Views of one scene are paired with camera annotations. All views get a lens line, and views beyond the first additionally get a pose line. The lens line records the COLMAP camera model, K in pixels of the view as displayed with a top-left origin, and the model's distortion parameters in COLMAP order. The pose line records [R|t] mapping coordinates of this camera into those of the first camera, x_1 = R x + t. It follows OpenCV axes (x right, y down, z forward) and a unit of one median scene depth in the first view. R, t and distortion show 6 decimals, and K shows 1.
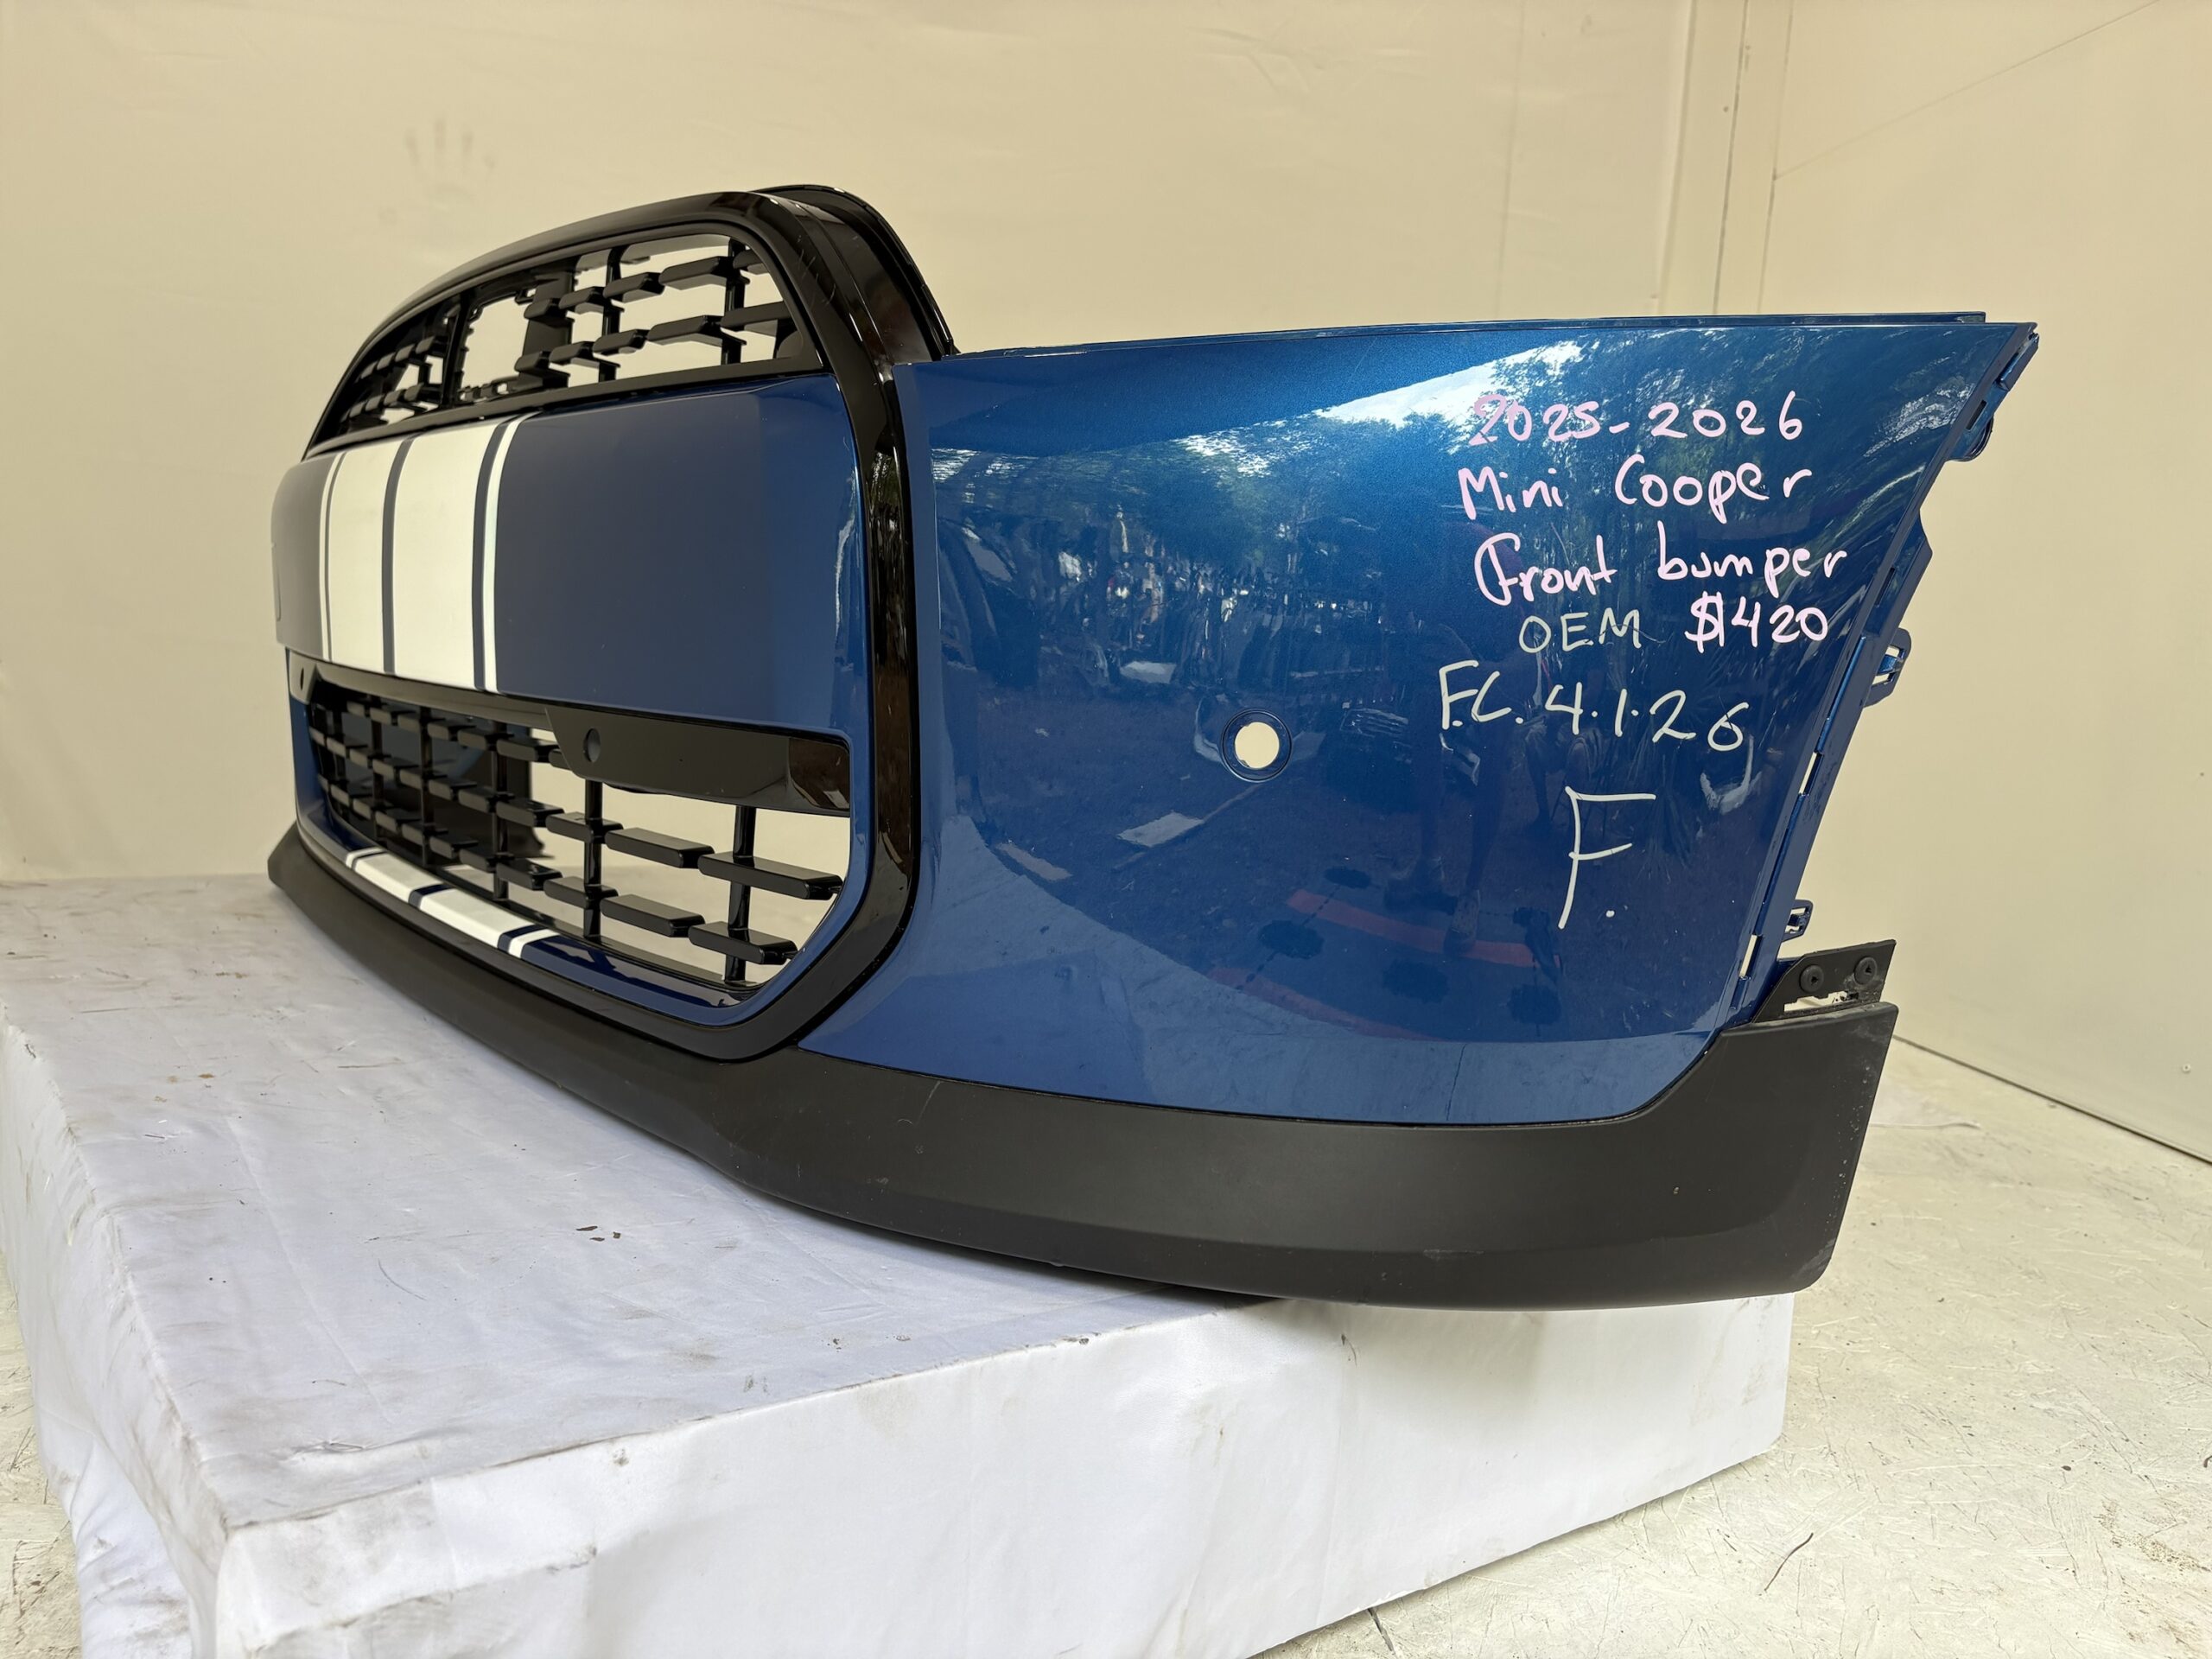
lens RADIAL K [[1672.4, 0, 1106.0], [0, 1672.4, 829.5], [0, 0, 1]] dist [0.008633, -0.003301]
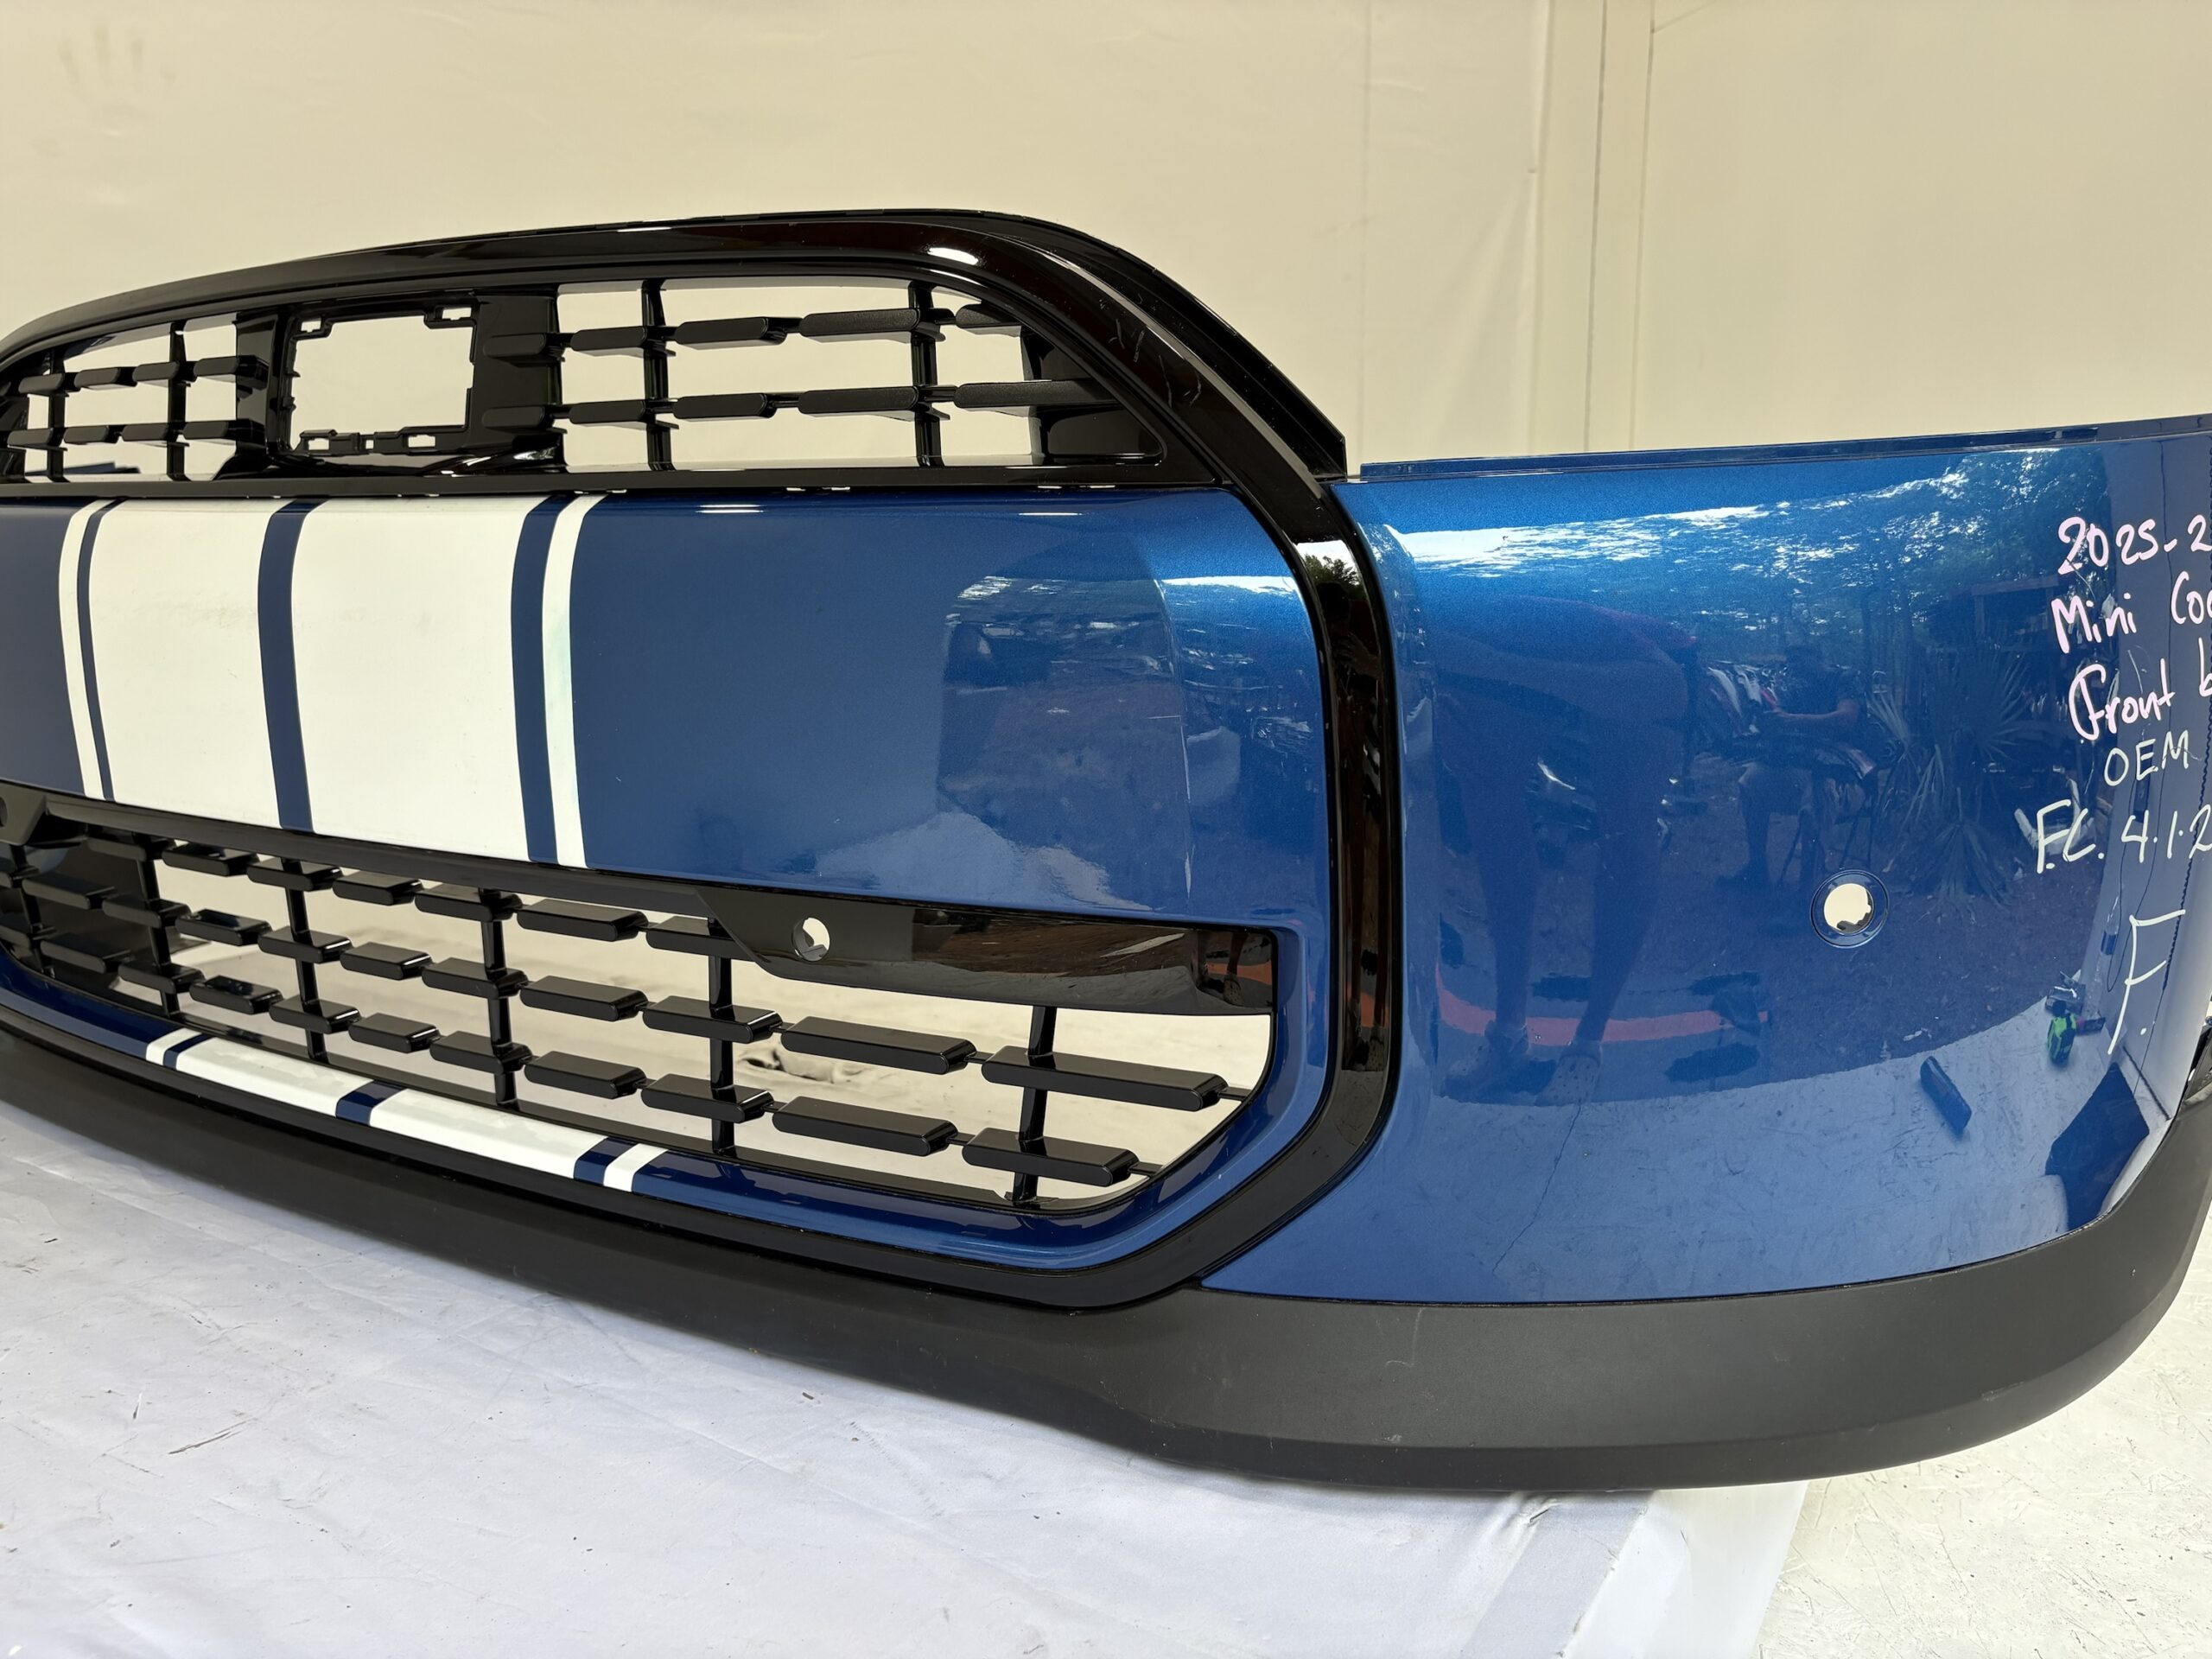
lens RADIAL K [[1739.9, 0, 1106.0], [0, 1739.9, 829.5], [0, 0, 1]] dist [-0.014706, 0.002580]
pose [[0.938469, -0.111108, 0.327002, -0.614321], [0.093220, 0.993187, 0.069928, -0.203837], [-0.332544, -0.035142, 0.942433, 0.255854]]
